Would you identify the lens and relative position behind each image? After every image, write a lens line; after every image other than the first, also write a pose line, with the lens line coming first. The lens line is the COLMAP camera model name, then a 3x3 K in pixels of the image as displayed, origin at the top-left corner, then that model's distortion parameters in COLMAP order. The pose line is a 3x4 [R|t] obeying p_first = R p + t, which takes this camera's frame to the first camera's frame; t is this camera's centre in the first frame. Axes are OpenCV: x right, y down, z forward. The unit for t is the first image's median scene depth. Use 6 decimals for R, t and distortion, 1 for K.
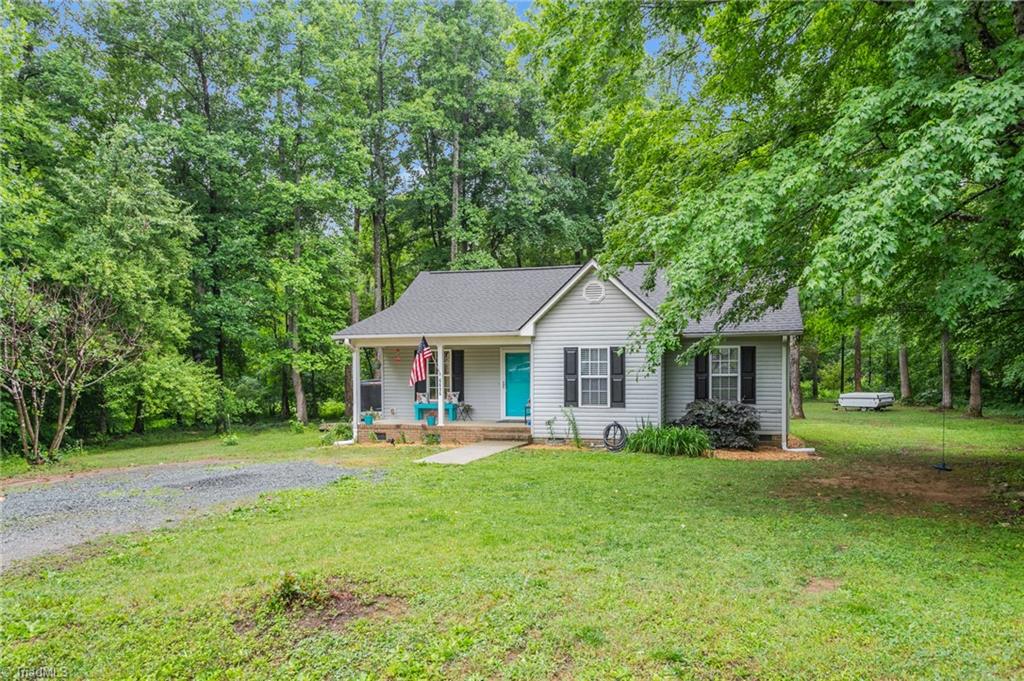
lens RADIAL K [[689.0, 0, 510.4], [0, 689.0, 341.3], [0, 0, 1]] dist [0.011254, 0.001434]
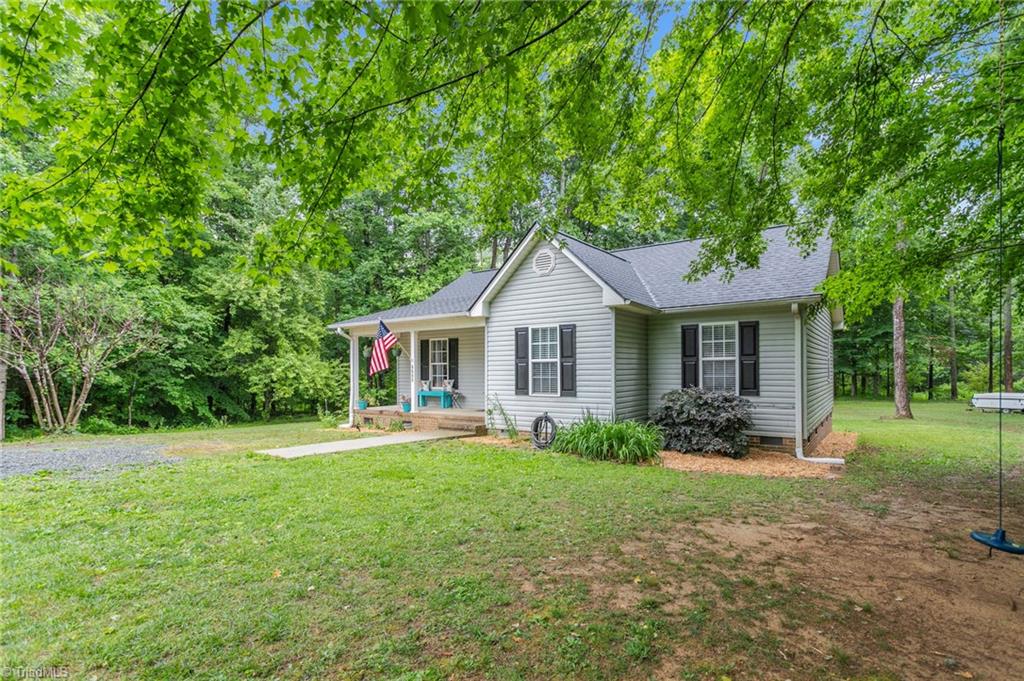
lens RADIAL K [[498.0, 0, 513.6], [0, 498.0, 348.5], [0, 0, 1]] dist [0.002964, 0.000174]
pose [[0.943820, -0.012956, -0.330207, 0.287967], [0.009427, 0.999880, -0.012285, 0.043128], [0.330326, 0.008482, 0.943829, 0.394060]]
